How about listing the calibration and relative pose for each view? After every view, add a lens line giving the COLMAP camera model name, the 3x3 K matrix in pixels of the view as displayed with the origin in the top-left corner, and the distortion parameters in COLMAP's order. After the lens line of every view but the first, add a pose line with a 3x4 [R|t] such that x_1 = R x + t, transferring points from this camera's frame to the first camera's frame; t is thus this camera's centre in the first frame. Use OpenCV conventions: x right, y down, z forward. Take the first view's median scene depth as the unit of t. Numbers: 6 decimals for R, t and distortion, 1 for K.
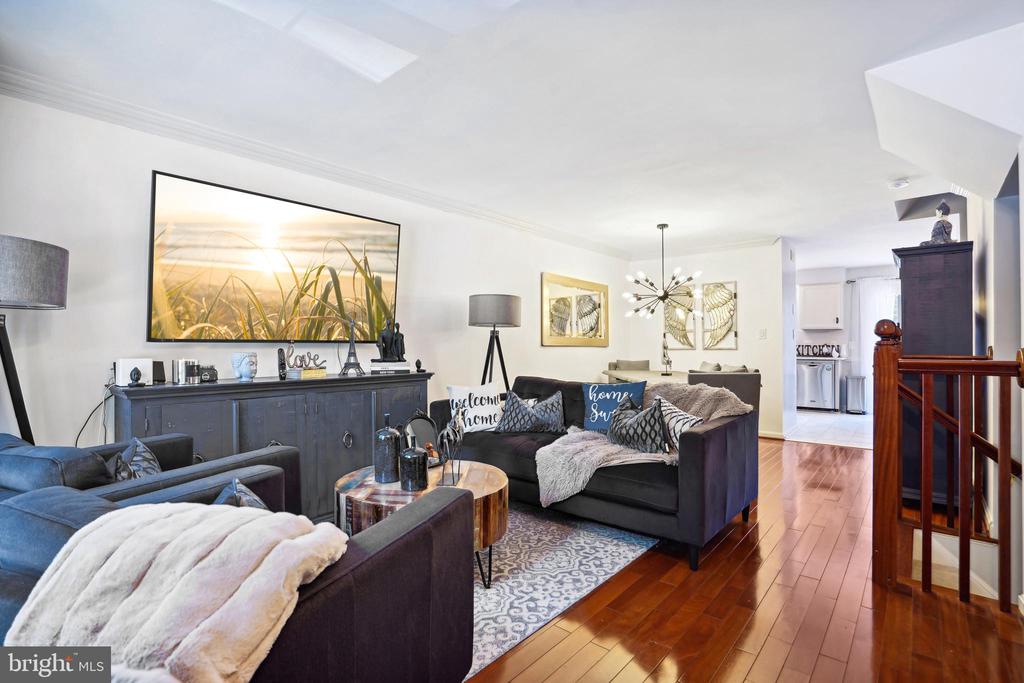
lens RADIAL K [[484.4, 0, 518.8], [0, 484.4, 338.7], [0, 0, 1]] dist [-0.023506, 0.004553]
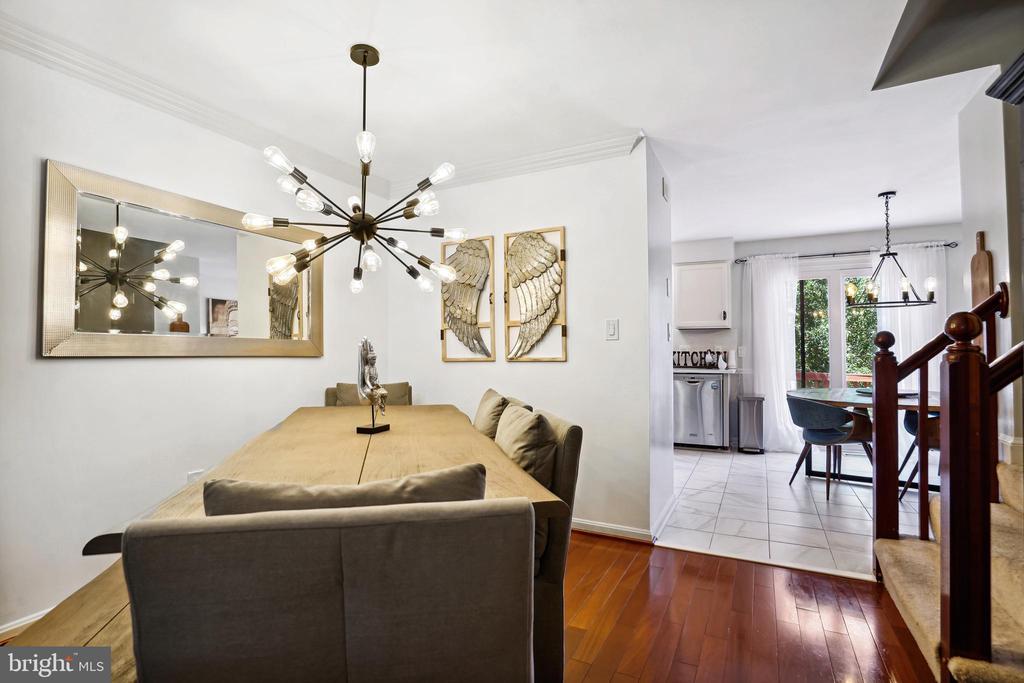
lens RADIAL K [[484.4, 0, 513.8], [0, 484.4, 342.0], [0, 0, 1]] dist [-0.023506, 0.004553]
pose [[0.975894, -0.001379, 0.218239, 0.225891], [0.003082, 0.999967, -0.007464, 0.004541], [-0.218222, 0.007957, 0.975867, 0.405105]]
